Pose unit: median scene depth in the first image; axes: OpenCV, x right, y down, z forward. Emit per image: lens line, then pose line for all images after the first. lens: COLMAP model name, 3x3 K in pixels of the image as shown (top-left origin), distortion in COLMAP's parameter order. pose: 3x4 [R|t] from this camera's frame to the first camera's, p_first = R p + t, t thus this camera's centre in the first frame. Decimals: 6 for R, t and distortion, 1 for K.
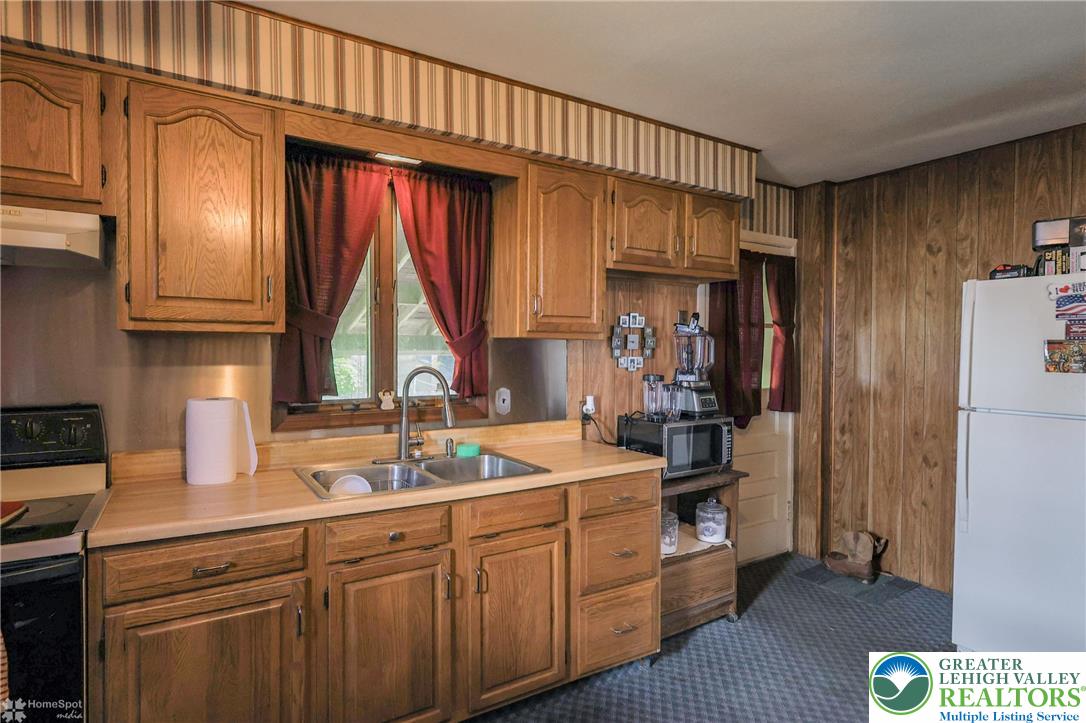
lens RADIAL K [[565.2, 0, 549.6], [0, 565.2, 365.7], [0, 0, 1]] dist [0.000558, -0.000147]
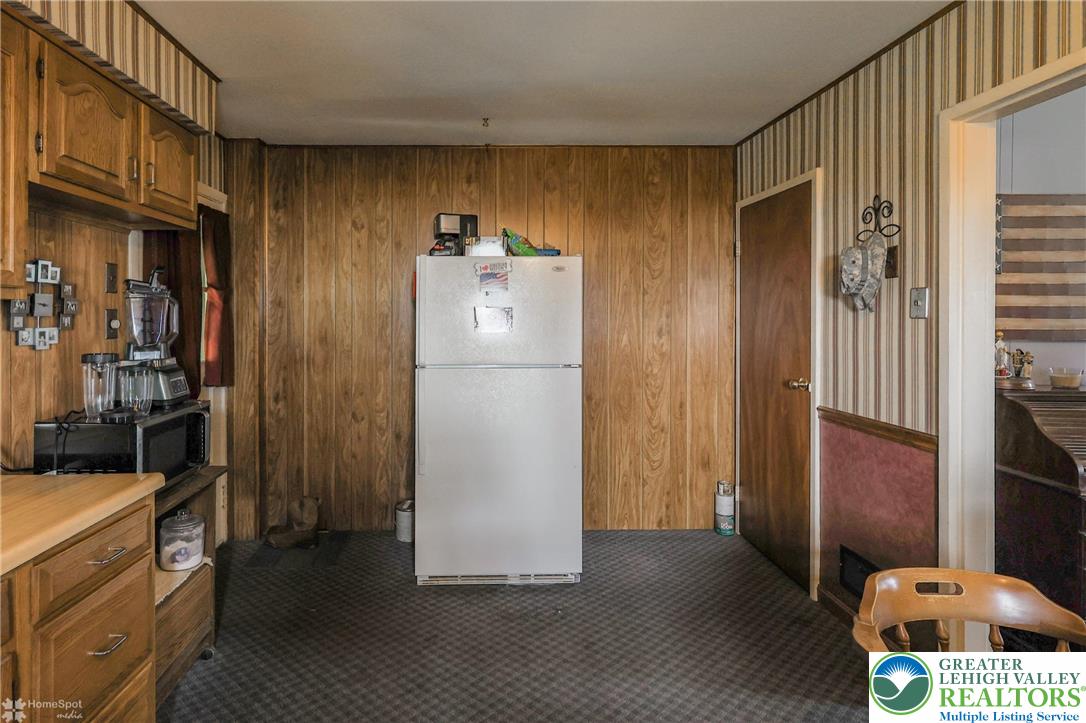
lens RADIAL K [[558.8, 0, 534.8], [0, 558.8, 323.0], [0, 0, 1]] dist [0.000846, 0.000280]
pose [[0.548487, -0.015144, 0.836022, -0.066364], [0.029834, 0.999554, -0.001467, -0.003051], [-0.835627, 0.025747, 0.548694, 0.145161]]
